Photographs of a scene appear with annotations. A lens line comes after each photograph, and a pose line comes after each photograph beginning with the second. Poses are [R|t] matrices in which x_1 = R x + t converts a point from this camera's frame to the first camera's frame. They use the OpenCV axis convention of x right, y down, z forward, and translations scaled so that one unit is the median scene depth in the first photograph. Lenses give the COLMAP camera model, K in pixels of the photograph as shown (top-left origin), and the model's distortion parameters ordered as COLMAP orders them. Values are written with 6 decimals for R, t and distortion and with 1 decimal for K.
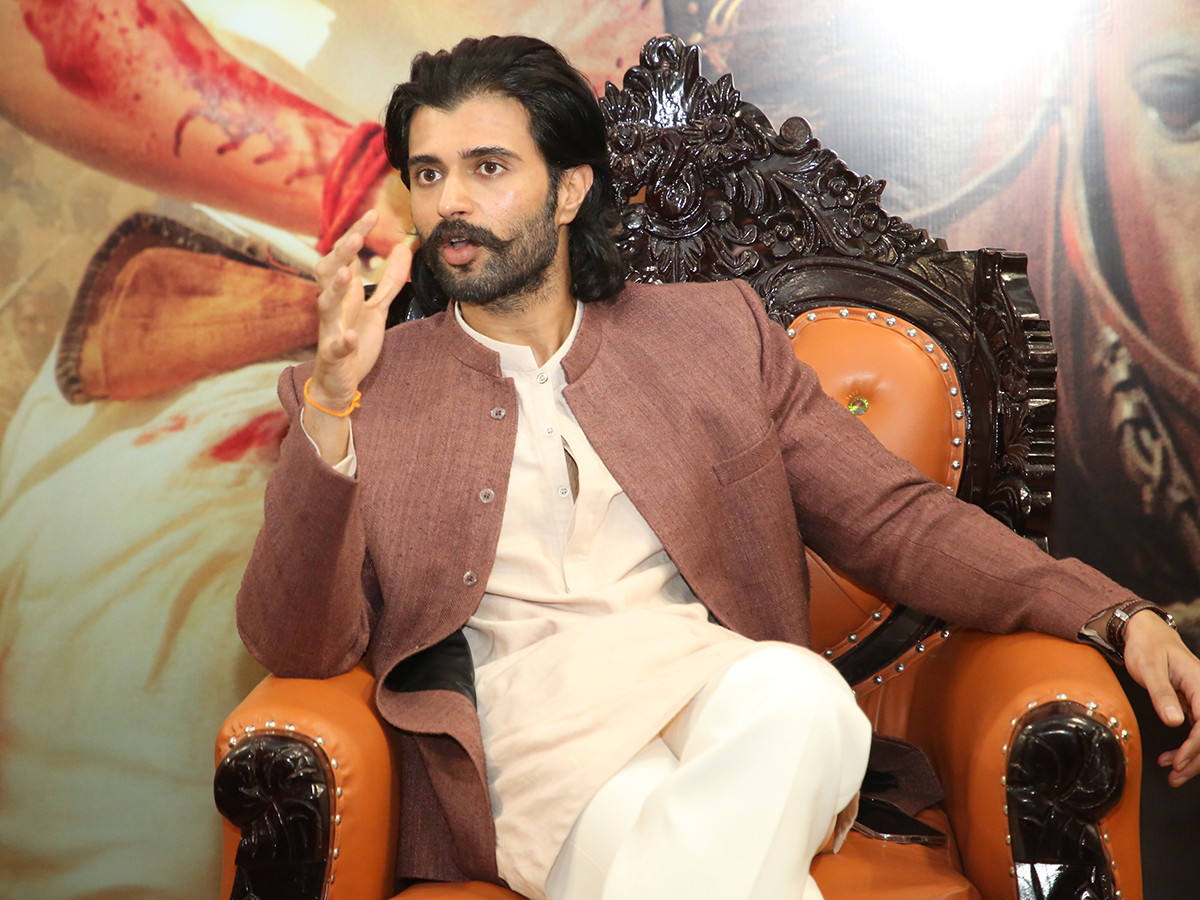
lens RADIAL K [[3521.5, 0, 595.2], [0, 3521.5, 448.8], [0, 0, 1]] dist [0.657251, 0.000000]
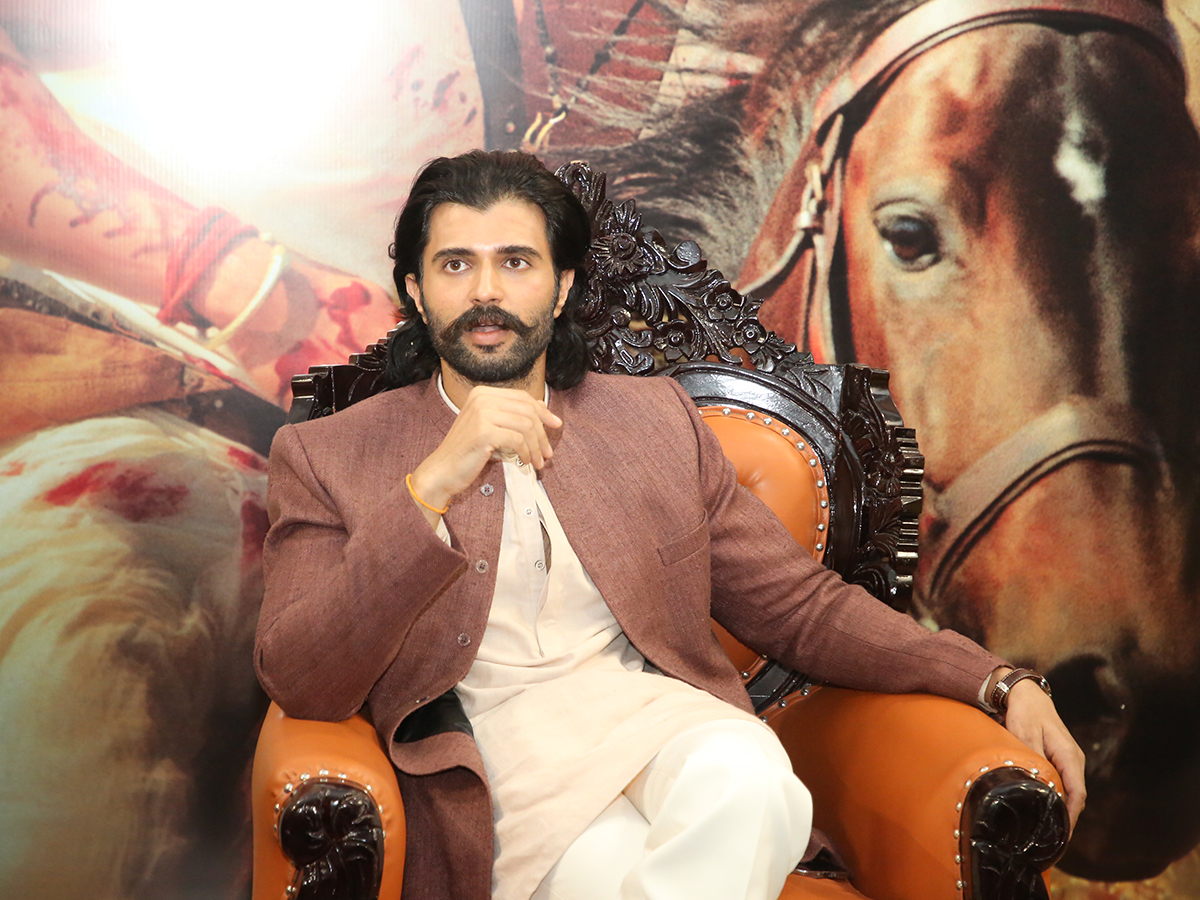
lens RADIAL K [[3071.1, 0, 588.9], [0, 3071.1, 444.8], [0, 0, 1]] dist [0.517873, 0.000000]
pose [[0.970195, 0.043324, 0.238421, -0.178076], [-0.042683, 0.999058, -0.007851, -0.014774], [-0.238537, -0.002560, 0.971130, 0.027457]]
